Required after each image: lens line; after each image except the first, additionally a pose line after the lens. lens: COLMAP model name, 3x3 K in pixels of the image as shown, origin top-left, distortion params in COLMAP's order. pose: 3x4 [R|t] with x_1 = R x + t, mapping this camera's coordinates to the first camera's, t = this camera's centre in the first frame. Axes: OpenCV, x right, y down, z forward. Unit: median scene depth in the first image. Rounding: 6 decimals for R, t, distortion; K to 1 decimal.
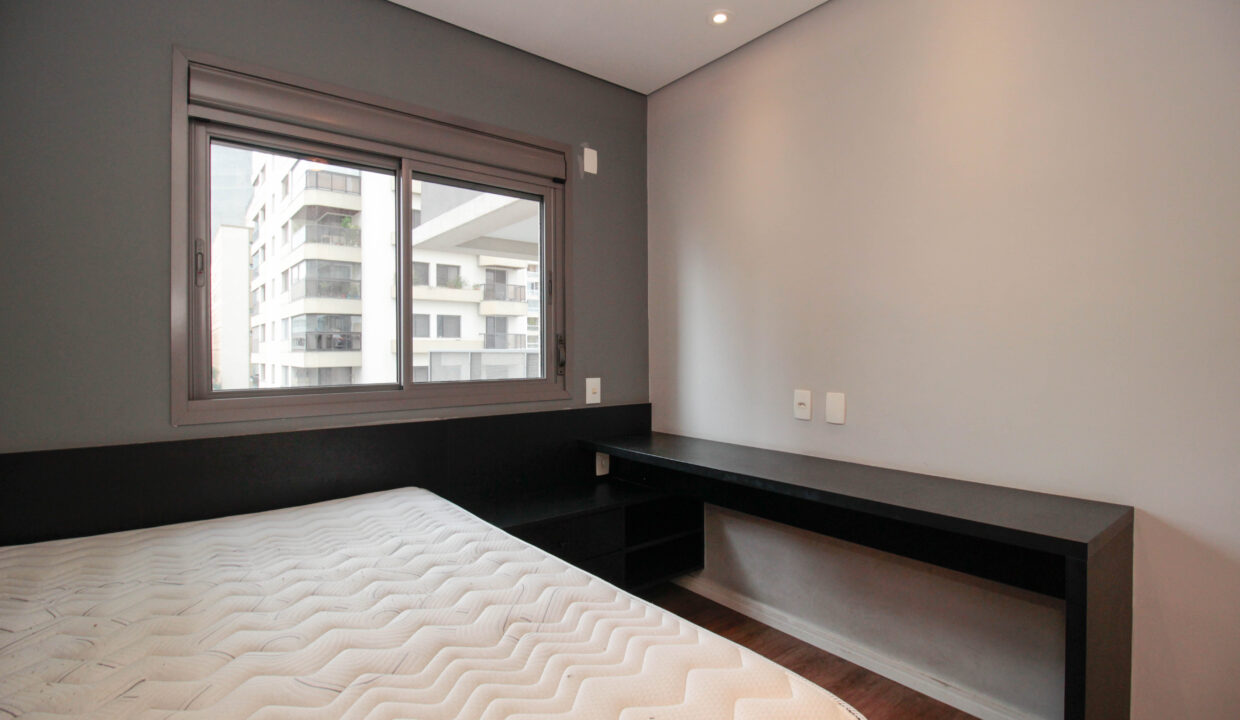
lens RADIAL K [[572.3, 0, 618.3], [0, 572.3, 354.3], [0, 0, 1]] dist [0.002464, -0.018840]
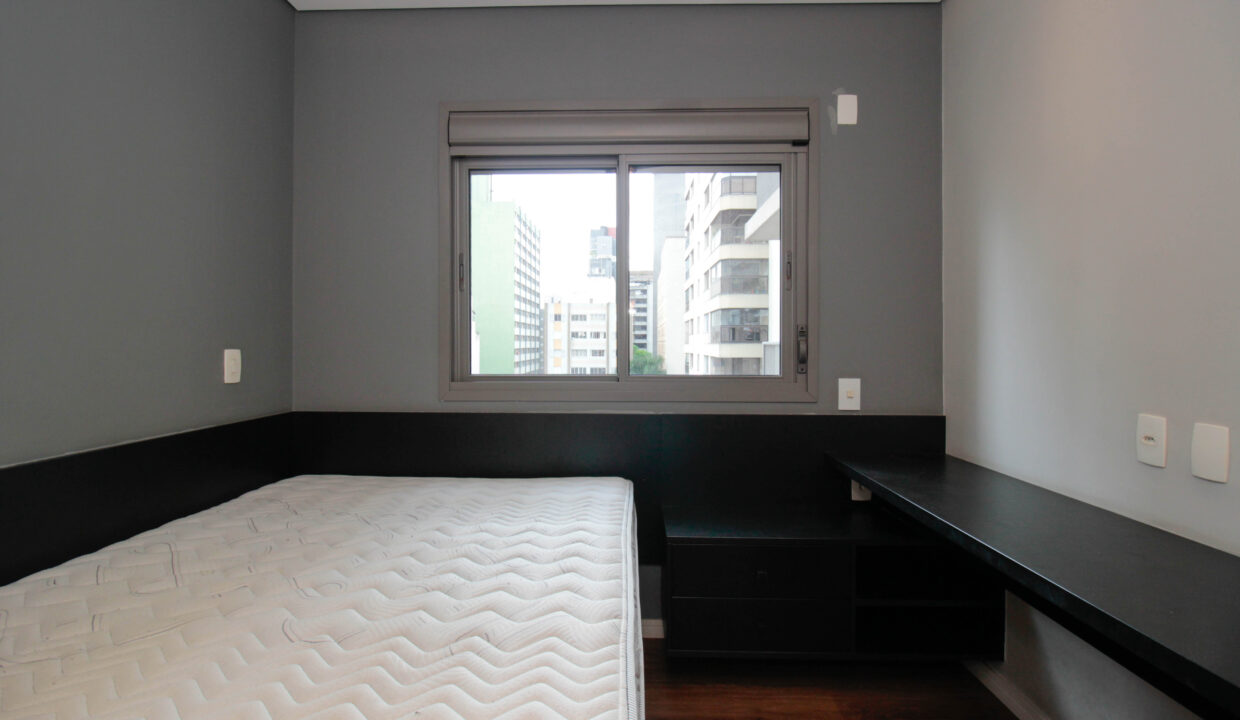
lens RADIAL K [[578.4, 0, 612.9], [0, 578.4, 349.5], [0, 0, 1]] dist [-0.007865, -0.000473]
pose [[0.764009, 0.012595, -0.645082, 0.198655], [-0.009365, 0.999921, 0.008432, -0.002566], [0.645137, -0.000401, 0.764067, 0.142959]]
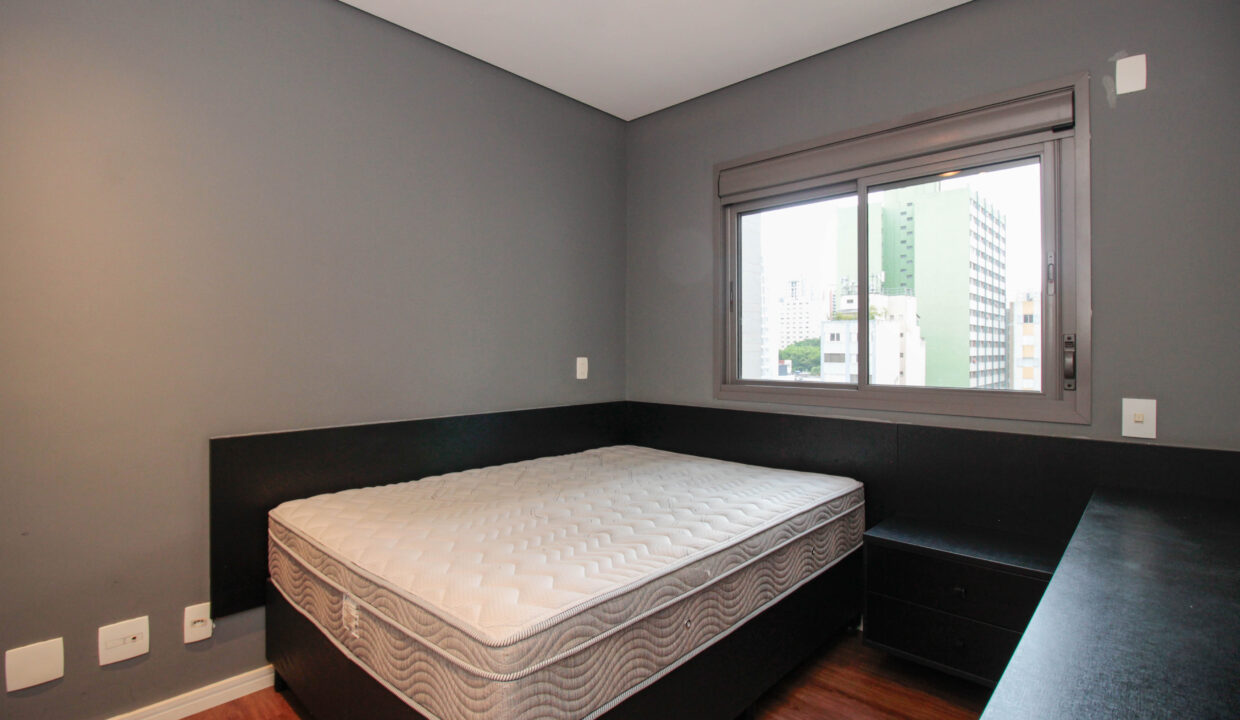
lens RADIAL K [[579.1, 0, 606.0], [0, 579.1, 354.4], [0, 0, 1]] dist [-0.027543, -0.000486]
pose [[0.129914, 0.013261, -0.991437, 0.459129], [-0.008216, 0.999891, 0.012297, -0.011156], [0.991491, 0.006548, 0.130009, 0.266735]]
